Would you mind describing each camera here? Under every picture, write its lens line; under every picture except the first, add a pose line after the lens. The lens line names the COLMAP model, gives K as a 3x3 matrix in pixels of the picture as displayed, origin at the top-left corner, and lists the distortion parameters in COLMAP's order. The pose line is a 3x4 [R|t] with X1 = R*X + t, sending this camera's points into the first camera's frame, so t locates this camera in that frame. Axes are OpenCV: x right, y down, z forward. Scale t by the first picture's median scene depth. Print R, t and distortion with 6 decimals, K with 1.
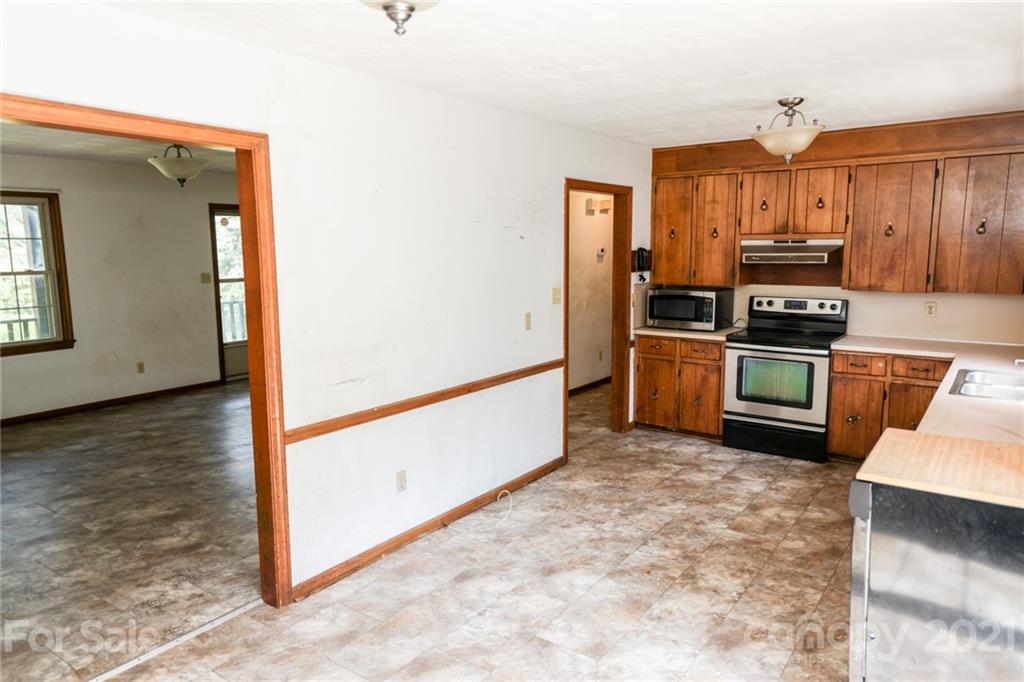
lens RADIAL K [[677.7, 0, 516.0], [0, 677.7, 332.2], [0, 0, 1]] dist [0.038535, 0.001594]
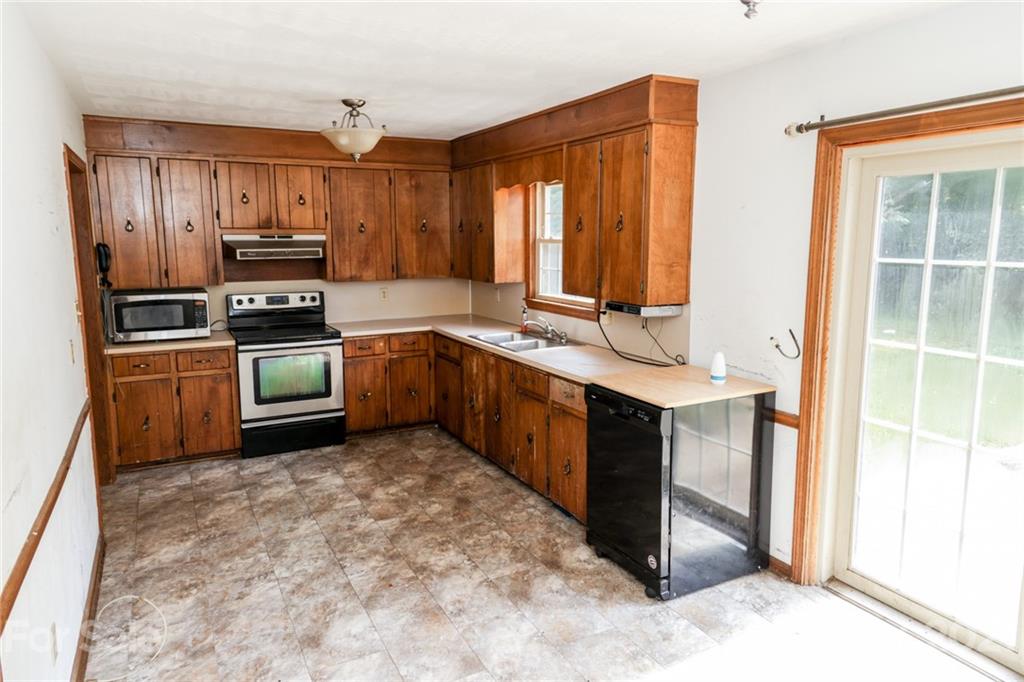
lens RADIAL K [[677.7, 0, 516.0], [0, 677.7, 332.2], [0, 0, 1]] dist [0.038535, 0.001594]
pose [[0.453616, -0.124209, 0.882499, -0.361223], [0.116080, 0.990039, 0.079678, -0.036745], [-0.883605, 0.066297, 0.463516, 0.262993]]
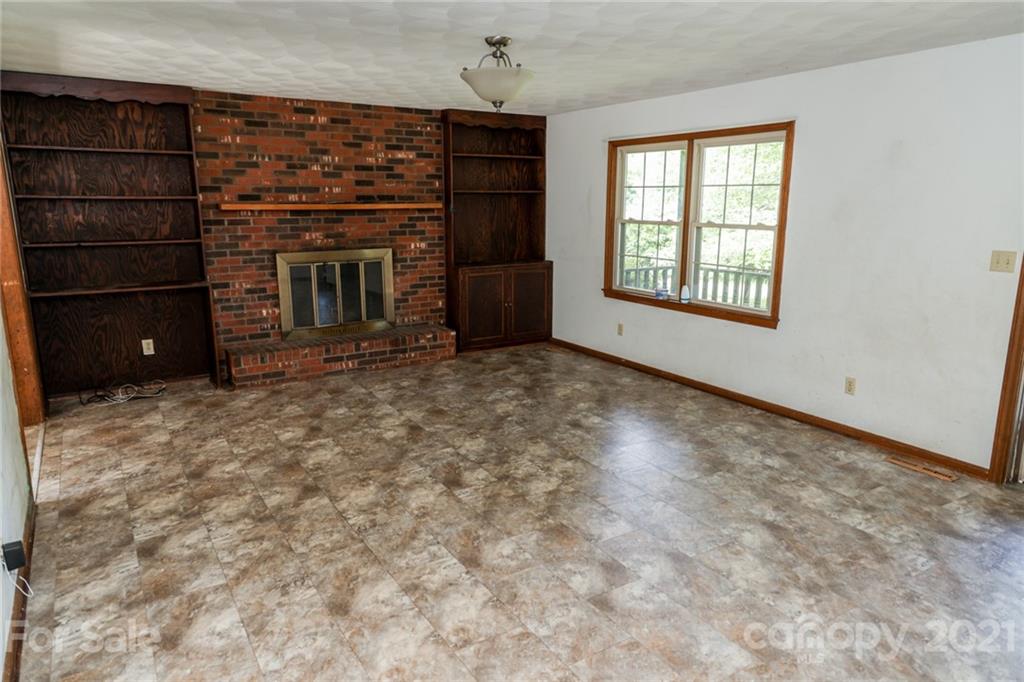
lens RADIAL K [[683.5, 0, 517.2], [0, 683.5, 326.6], [0, 0, 1]] dist [0.045288, 0.000315]
pose [[-0.373720, 0.186198, -0.908661, 0.213839], [-0.121161, 0.961450, 0.246847, -0.181199], [0.919594, 0.202346, -0.336753, 1.347278]]
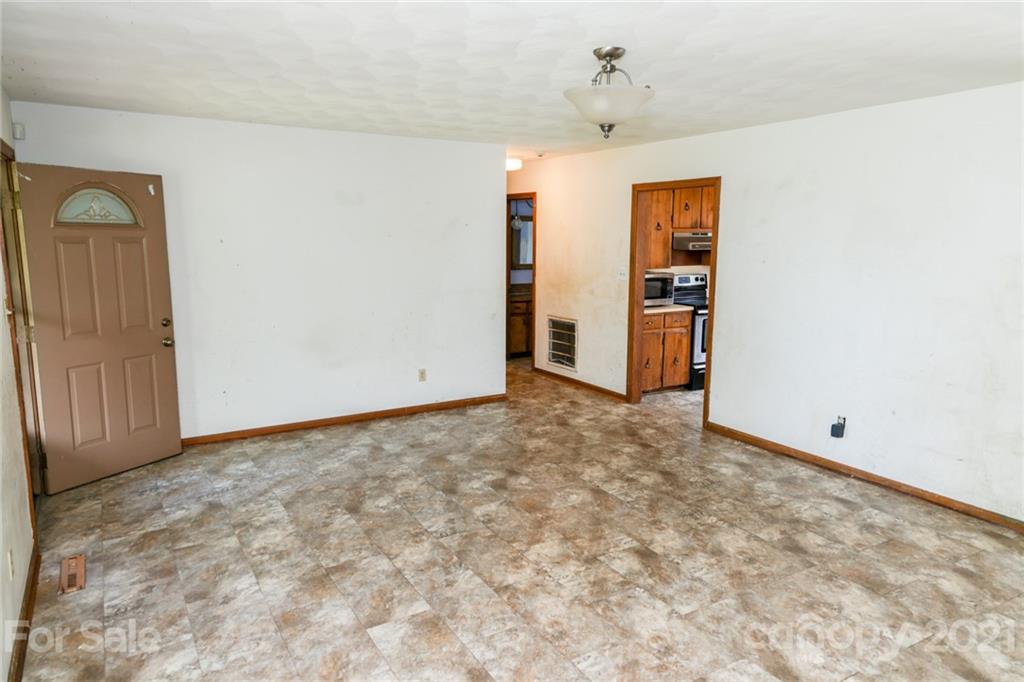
lens RADIAL K [[683.5, 0, 517.2], [0, 683.5, 326.6], [0, 0, 1]] dist [0.045288, 0.000315]
pose [[0.389806, -0.117222, 0.913406, -1.126859], [0.115132, 0.990287, 0.077955, -0.106338], [-0.913672, 0.074775, 0.399516, 0.865633]]
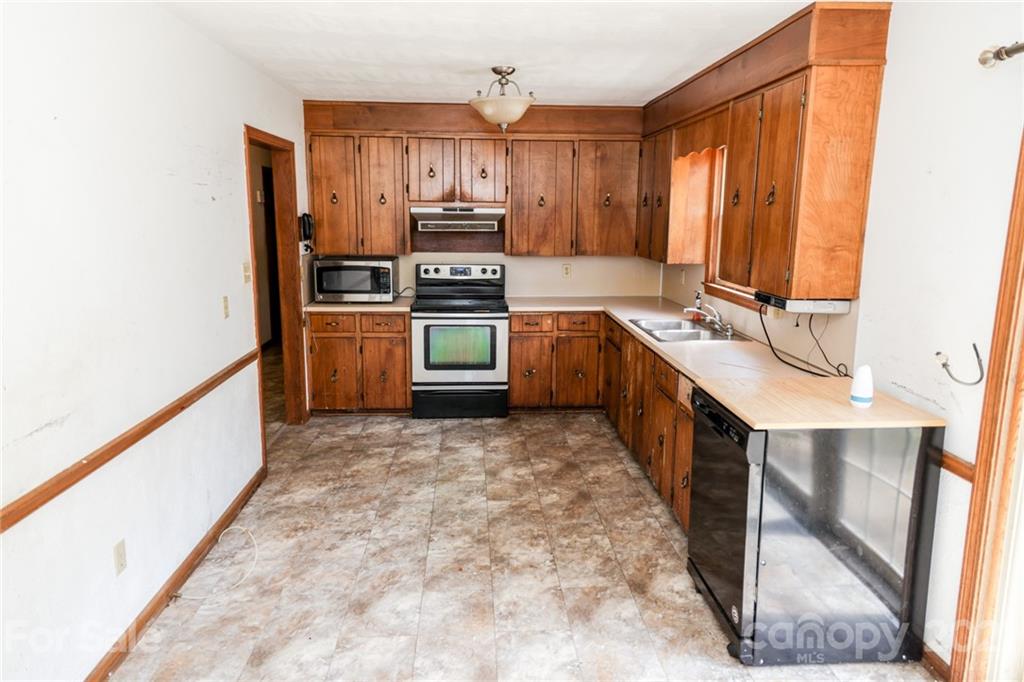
lens RADIAL K [[676.3, 0, 515.1], [0, 676.3, 330.4], [0, 0, 1]] dist [0.028681, 0.001010]
pose [[0.774320, -0.097706, 0.625206, -0.201121], [0.068010, 0.995135, 0.071286, -0.020763], [-0.629129, -0.012678, 0.777197, 0.168683]]
